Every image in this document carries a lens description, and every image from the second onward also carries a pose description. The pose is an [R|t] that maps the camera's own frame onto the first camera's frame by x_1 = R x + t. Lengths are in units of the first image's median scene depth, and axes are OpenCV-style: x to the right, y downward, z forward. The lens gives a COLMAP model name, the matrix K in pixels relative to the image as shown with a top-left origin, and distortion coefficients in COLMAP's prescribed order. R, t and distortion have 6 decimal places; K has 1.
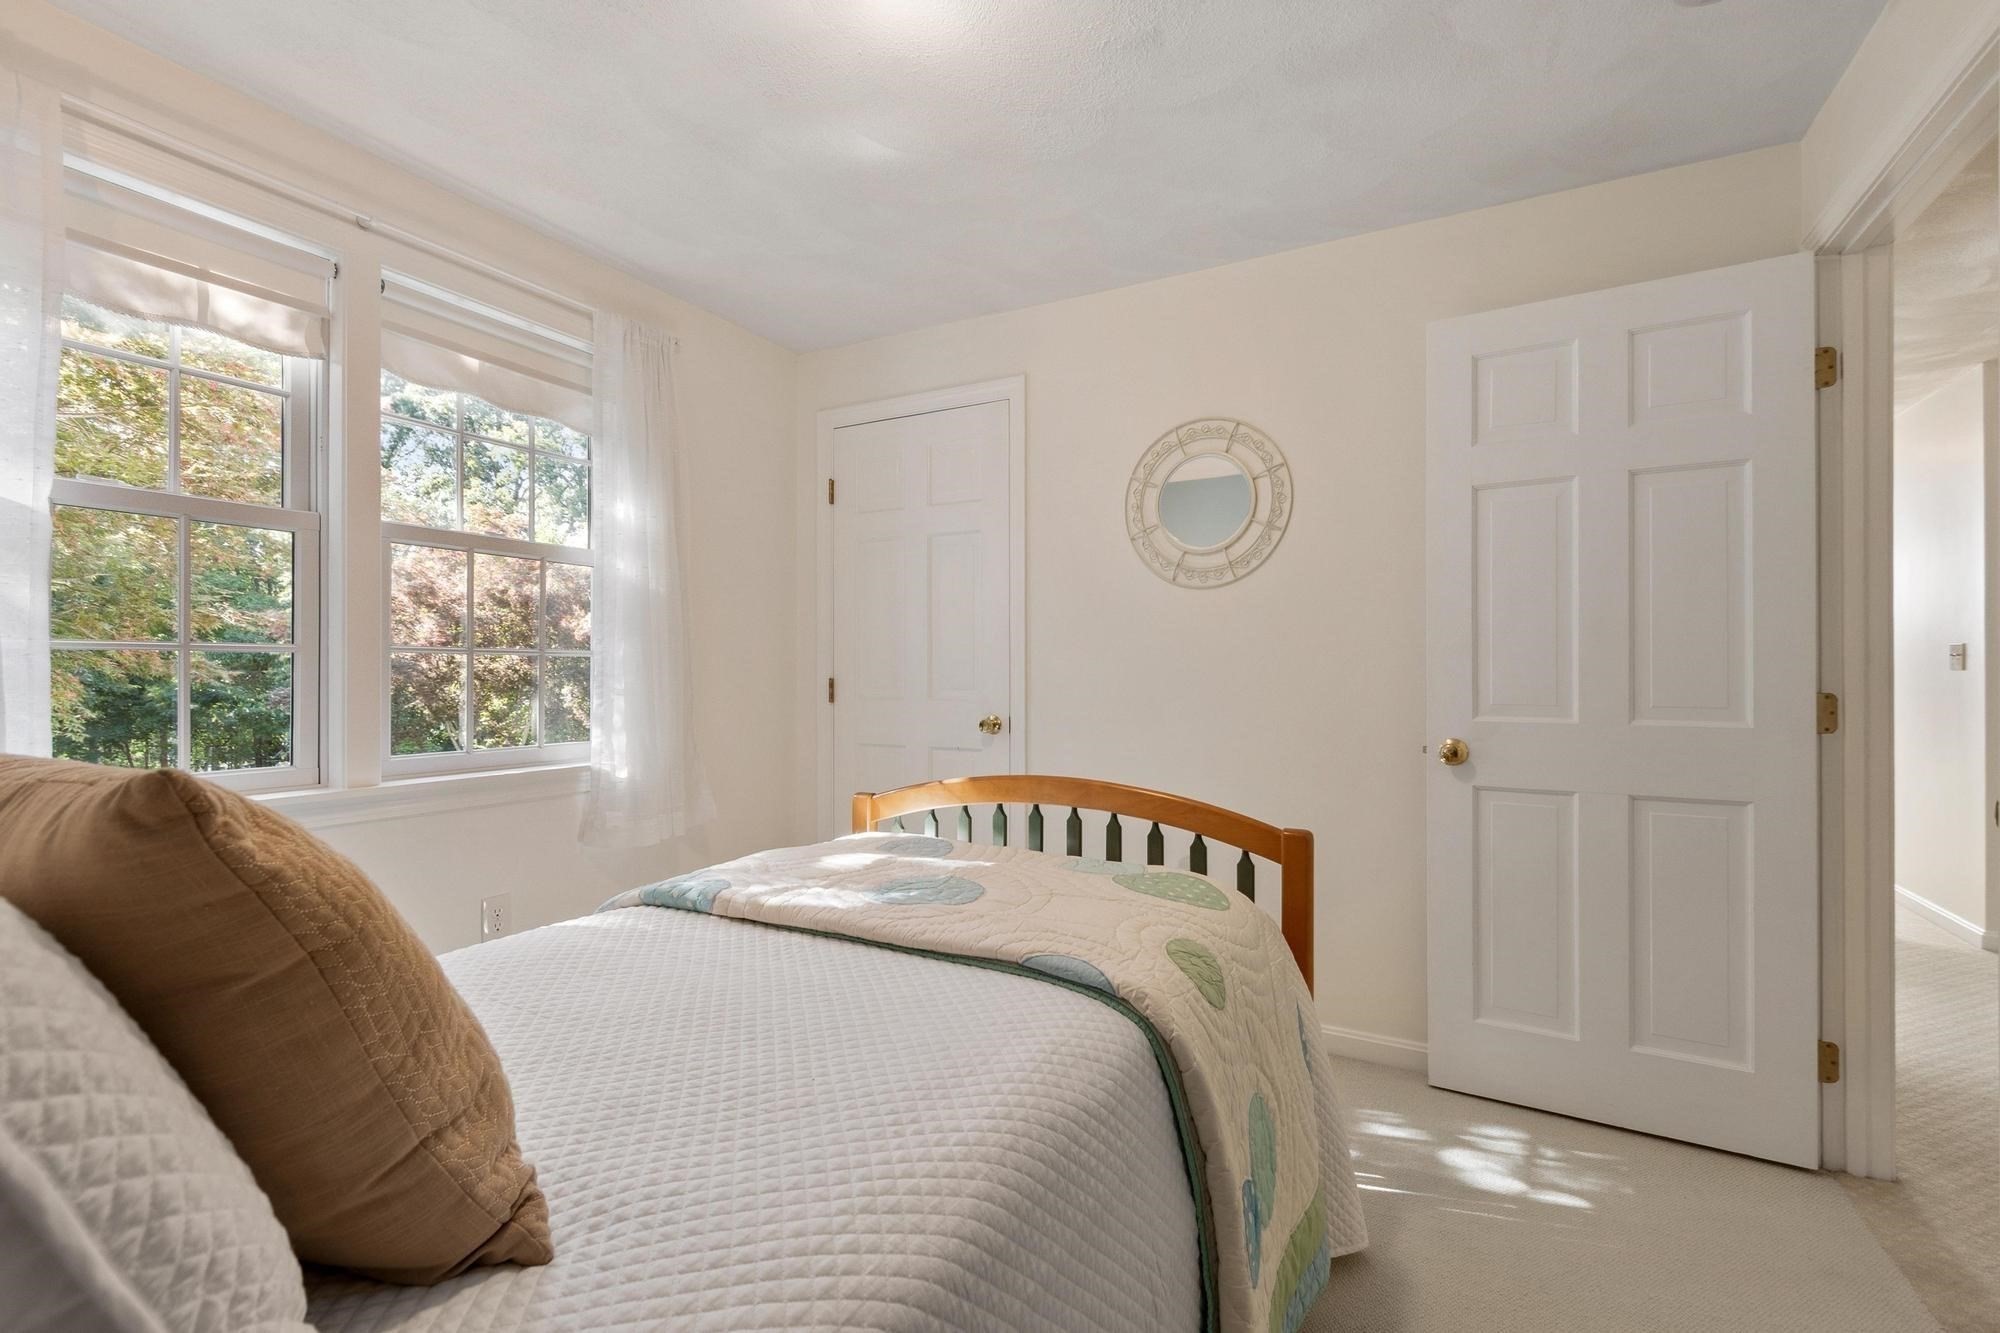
lens RADIAL K [[865.6, 0, 1000.0], [0, 865.6, 666.5], [0, 0, 1]] dist [0.000021, 0.000065]
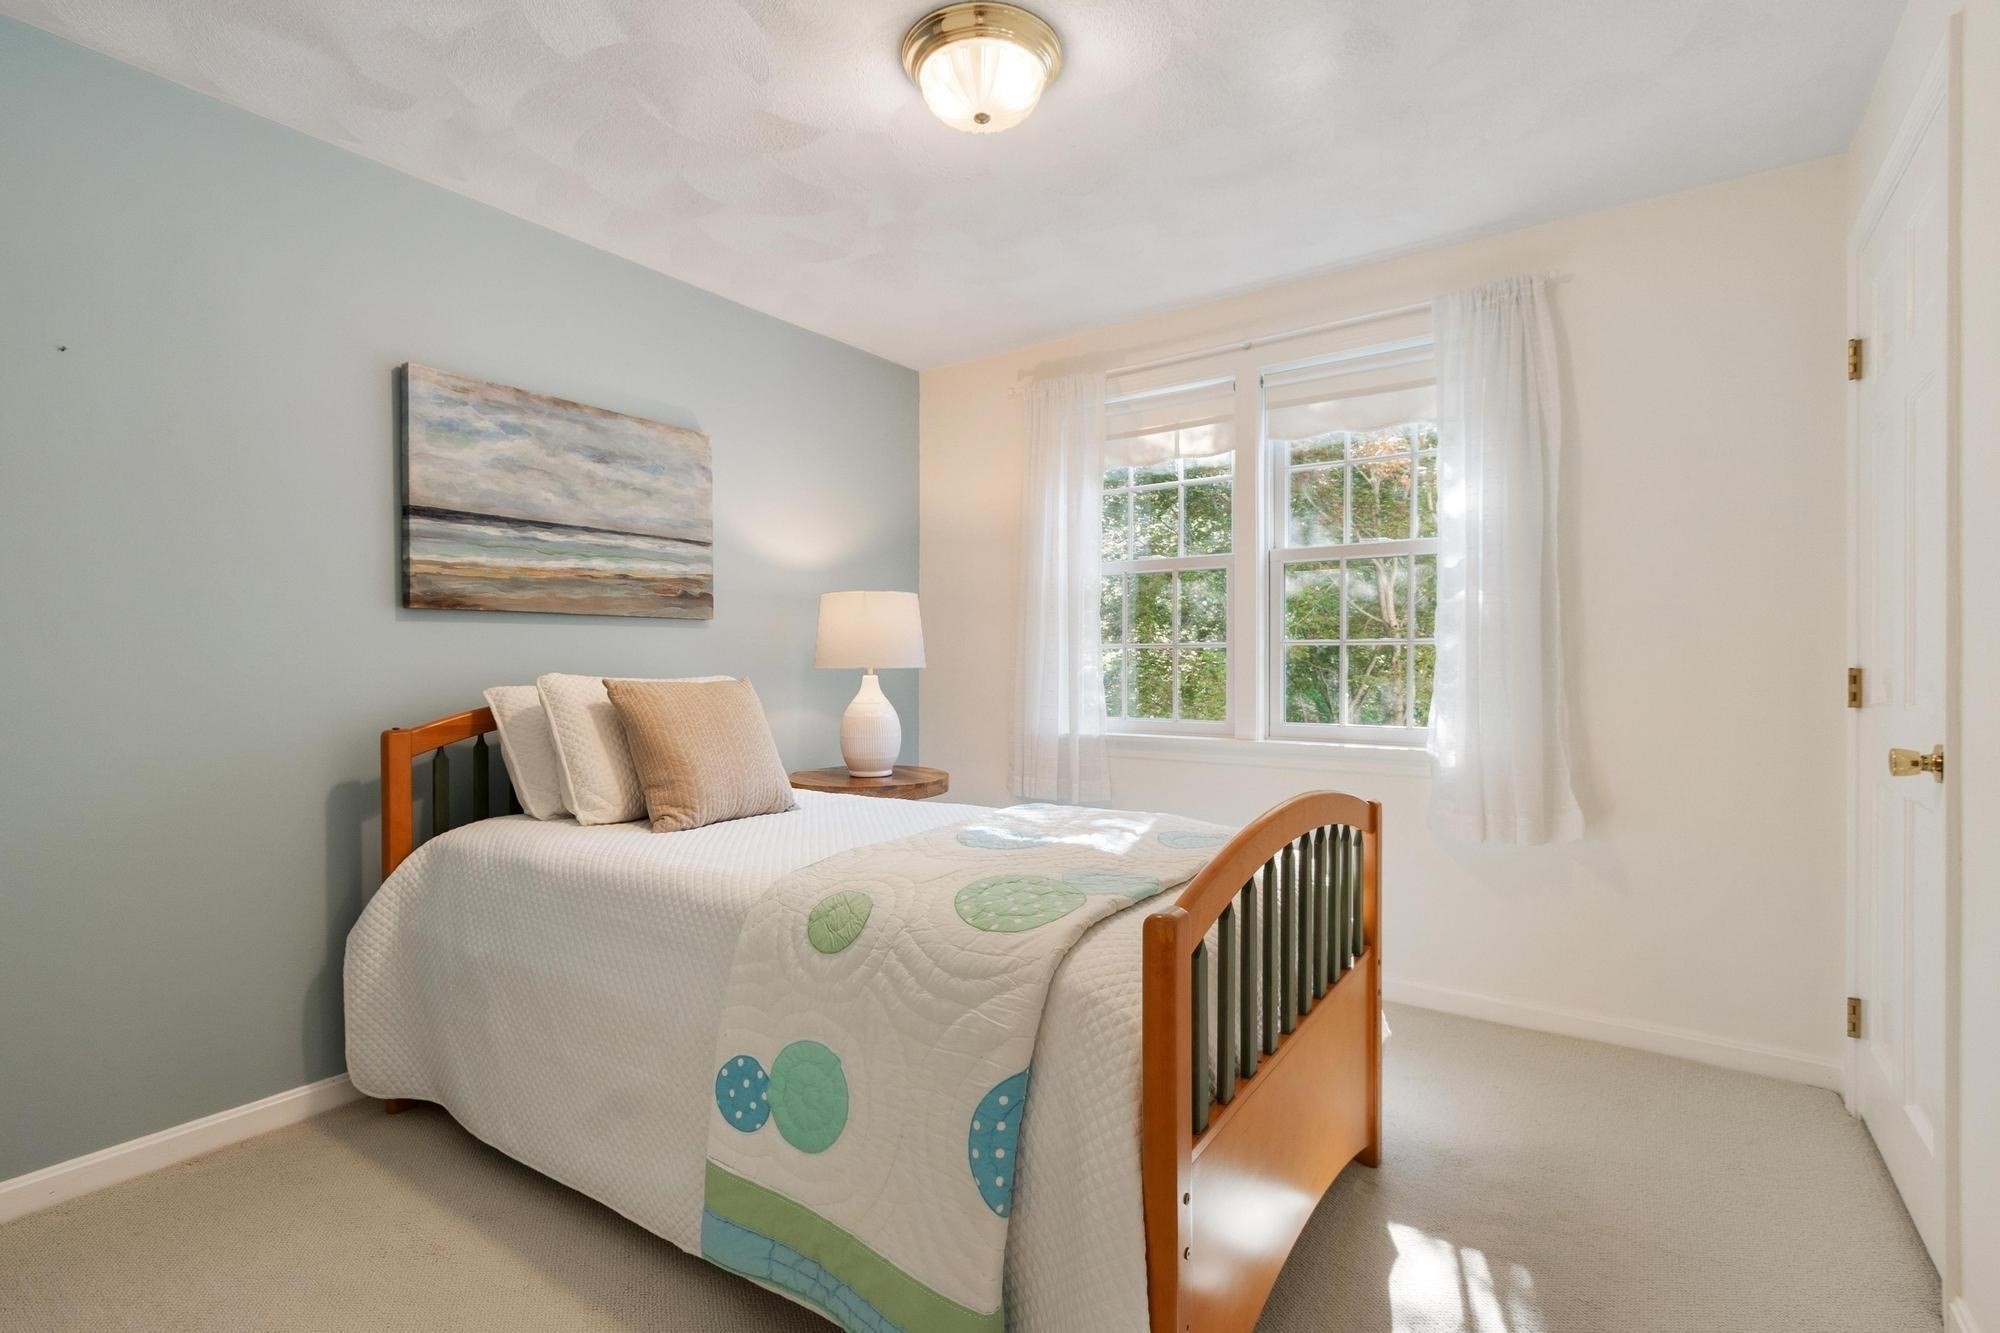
lens RADIAL K [[910.3, 0, 1000.0], [0, 910.3, 666.5], [0, 0, 1]] dist [-0.001600, -0.000322]
pose [[-0.085828, 0.001916, -0.996308, 0.821086], [0.007751, 0.999969, 0.001255, 0.011127], [0.996280, -0.007615, -0.085840, 0.750435]]
